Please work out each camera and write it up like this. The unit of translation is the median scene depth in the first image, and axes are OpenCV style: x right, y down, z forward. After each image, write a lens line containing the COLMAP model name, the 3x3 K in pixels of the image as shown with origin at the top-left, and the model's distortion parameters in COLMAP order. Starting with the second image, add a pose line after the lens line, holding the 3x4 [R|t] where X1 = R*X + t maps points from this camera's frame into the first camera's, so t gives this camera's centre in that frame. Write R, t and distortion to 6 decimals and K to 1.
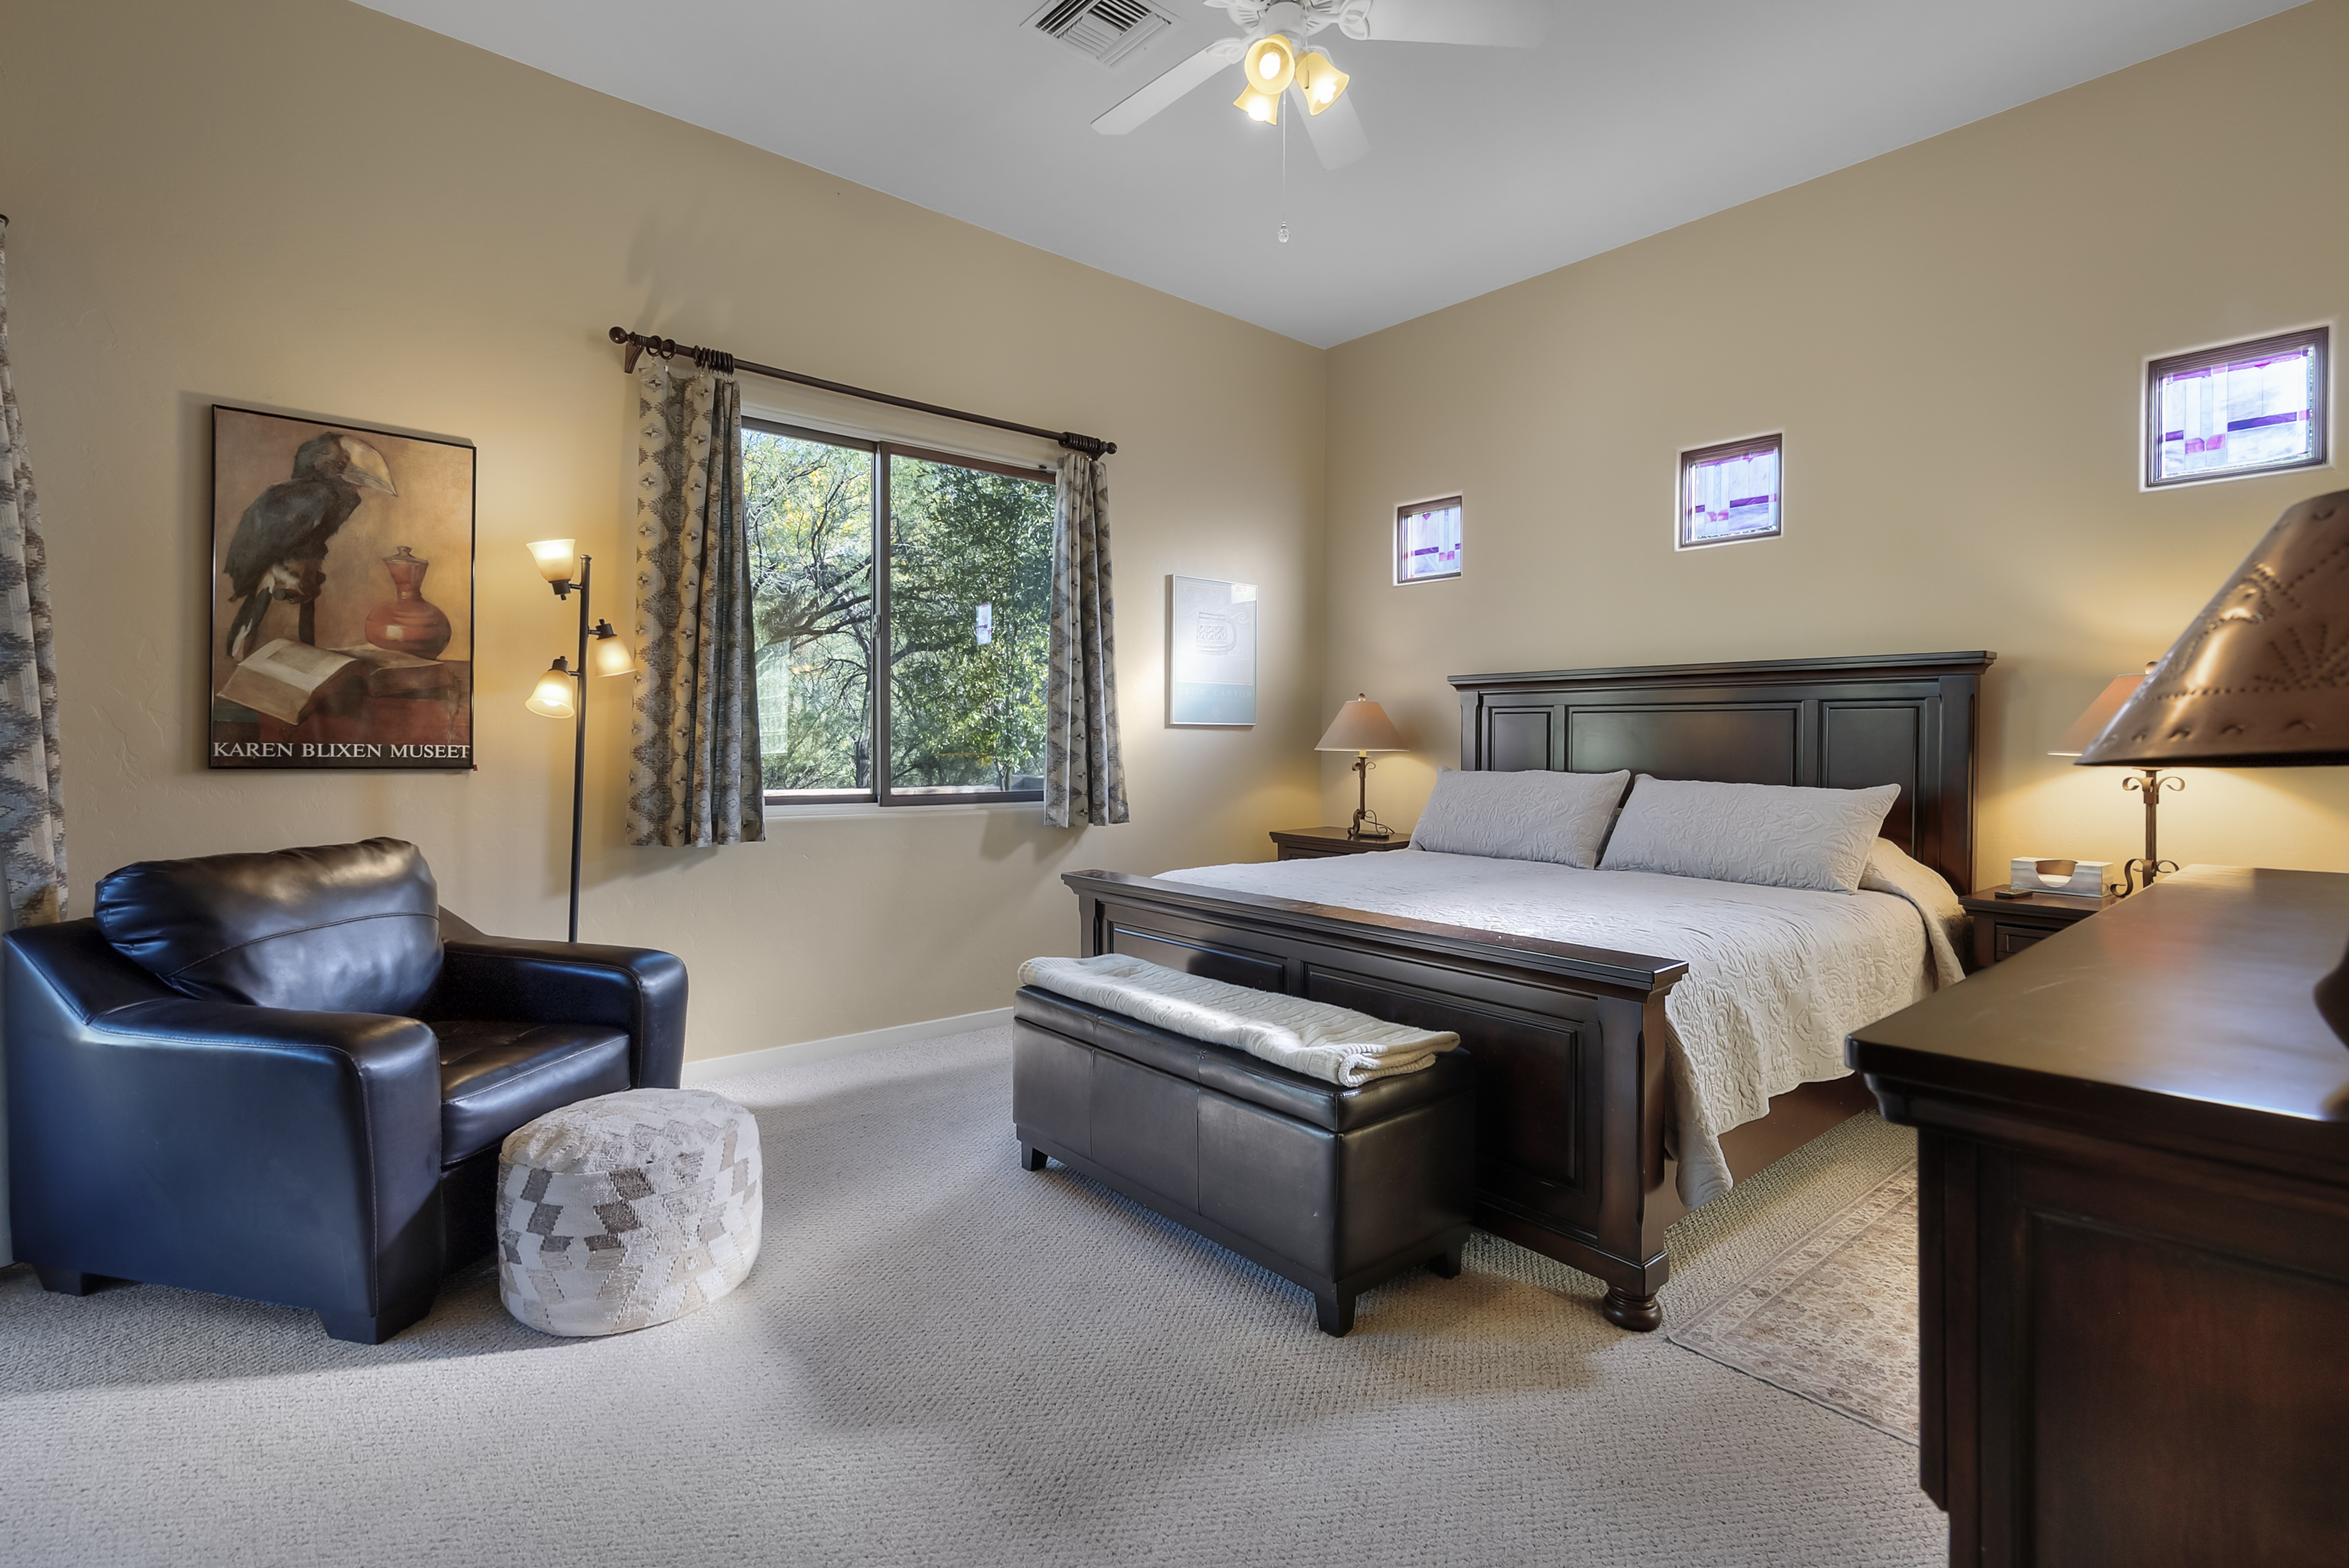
lens RADIAL K [[1099.4, 0, 1147.2], [0, 1099.4, 772.0], [0, 0, 1]] dist [-0.002172, 0.000232]
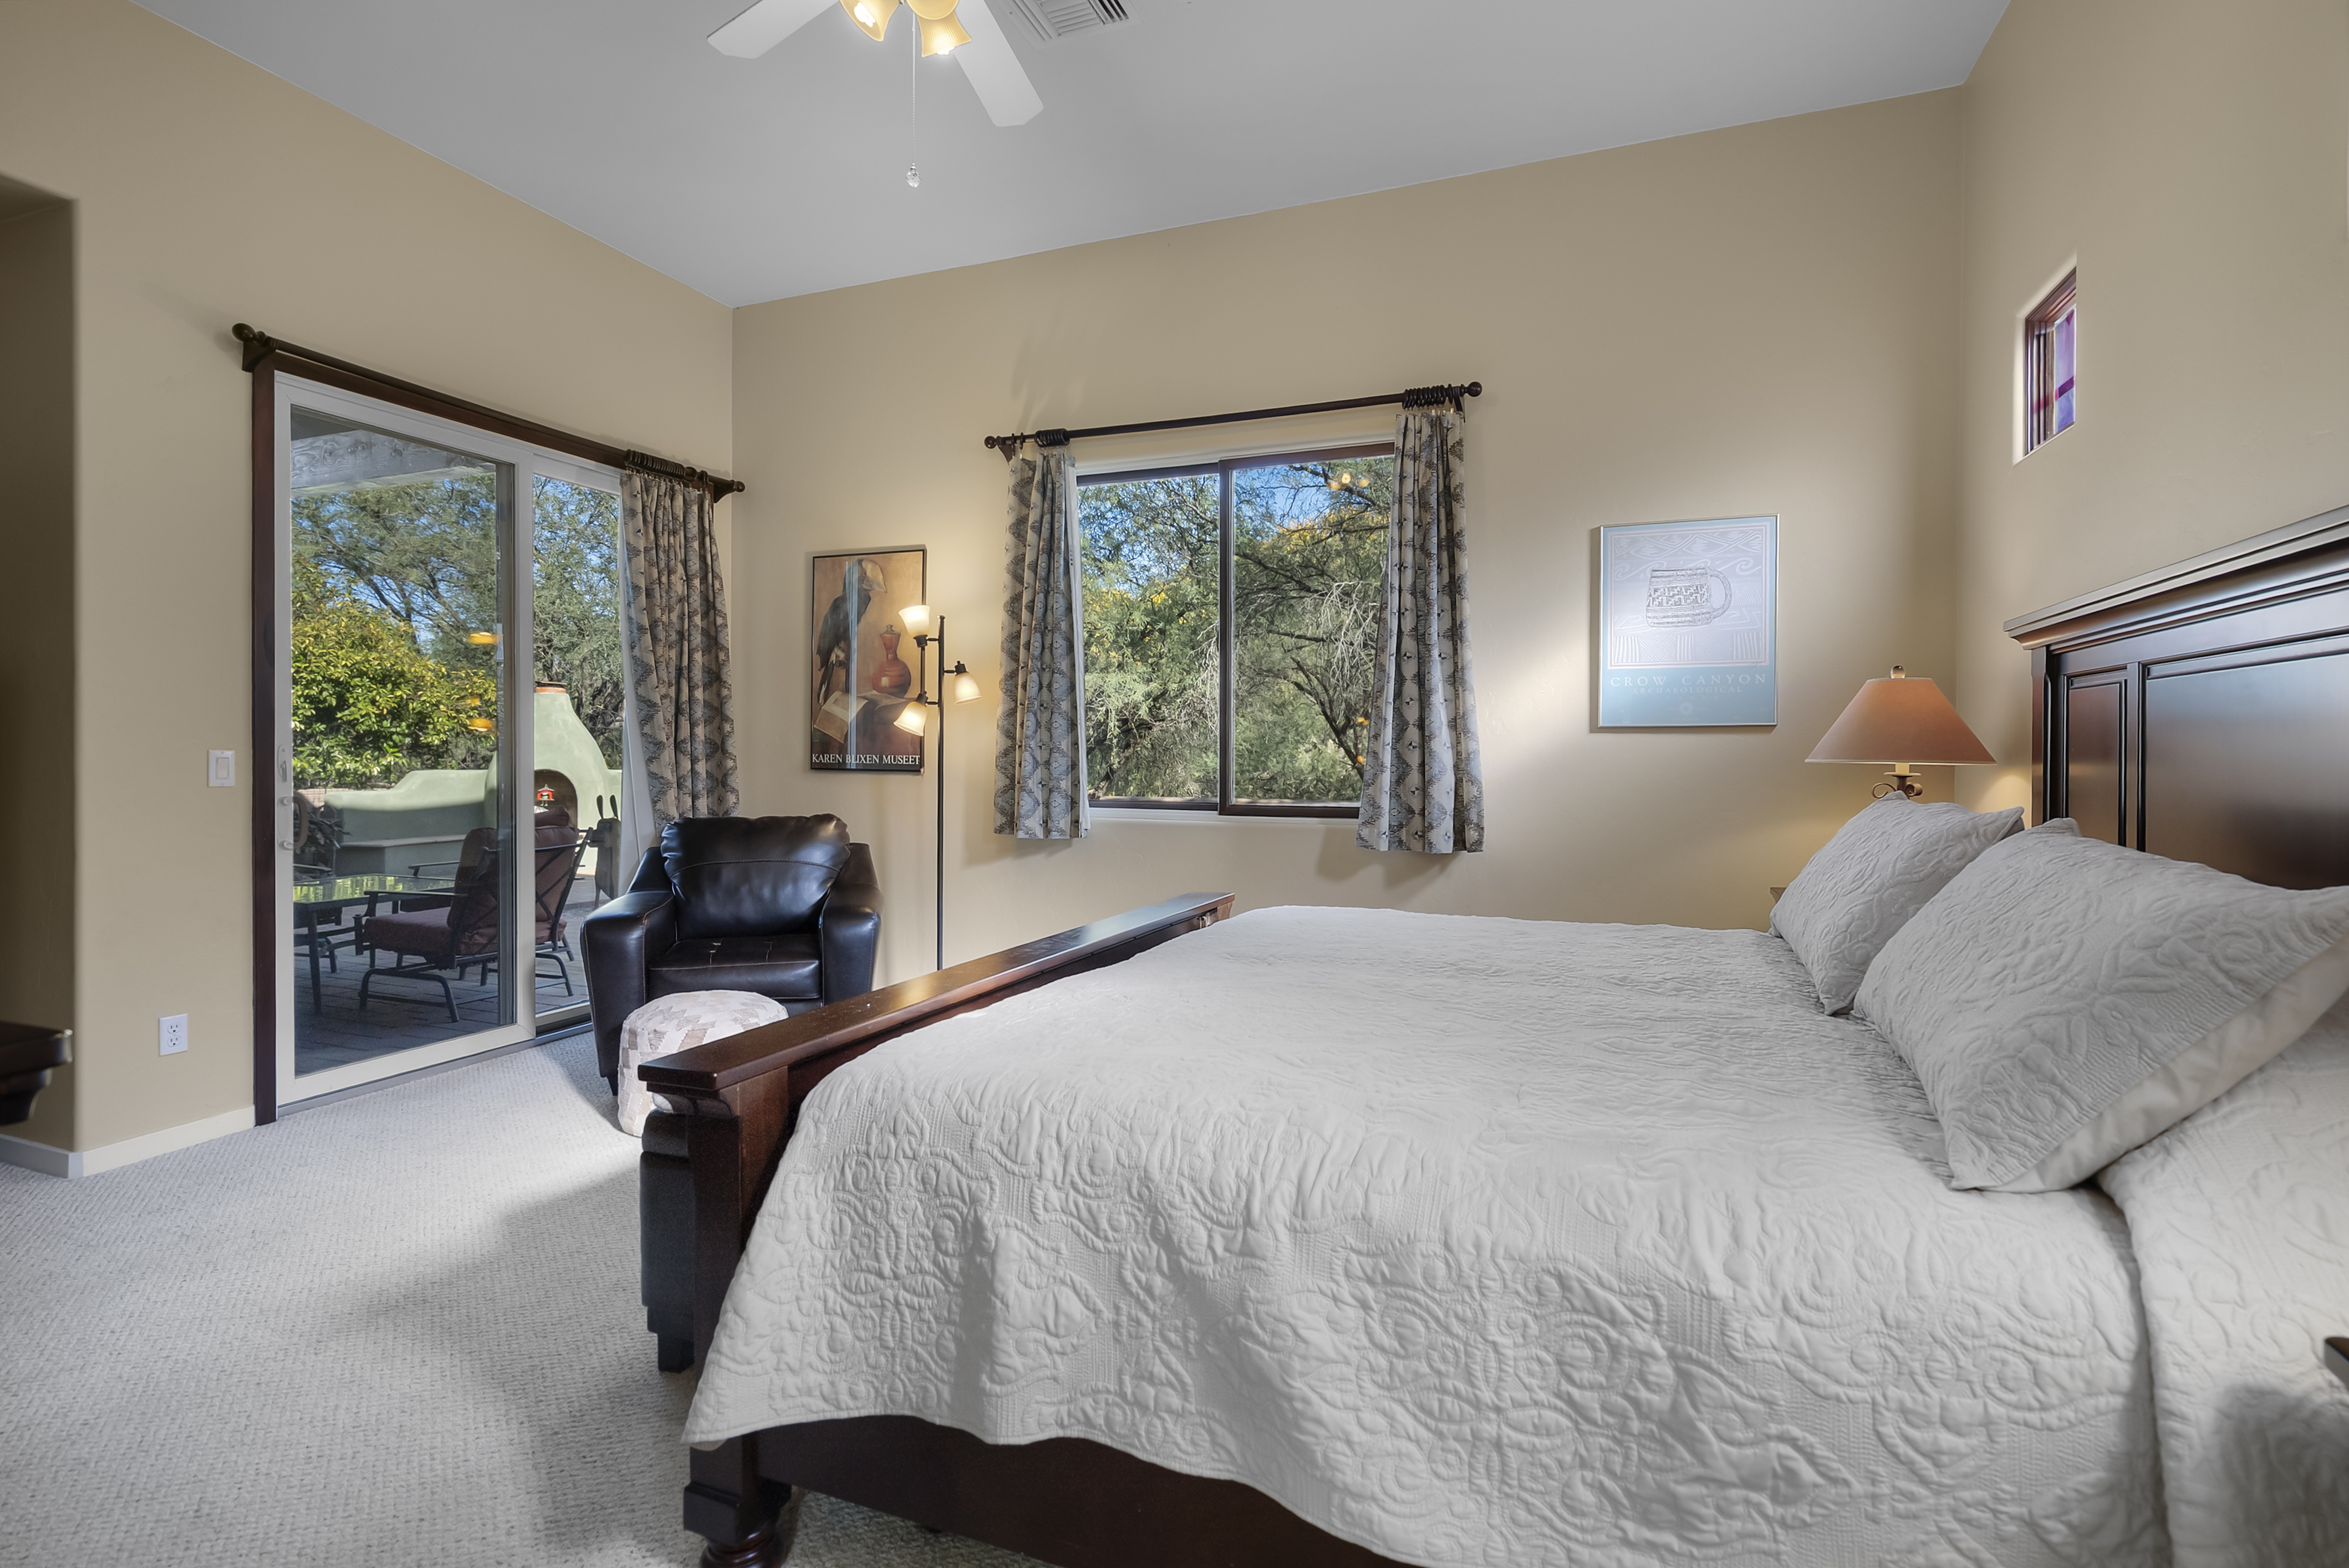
lens RADIAL K [[1067.3, 0, 1172.1], [0, 1067.3, 776.0], [0, 0, 1]] dist [-0.001864, 0.000721]
pose [[0.490893, 0.015072, -0.871089, 0.723159], [-0.021587, 0.999754, 0.005133, -0.011154], [0.870952, 0.016284, 0.491098, 0.558943]]
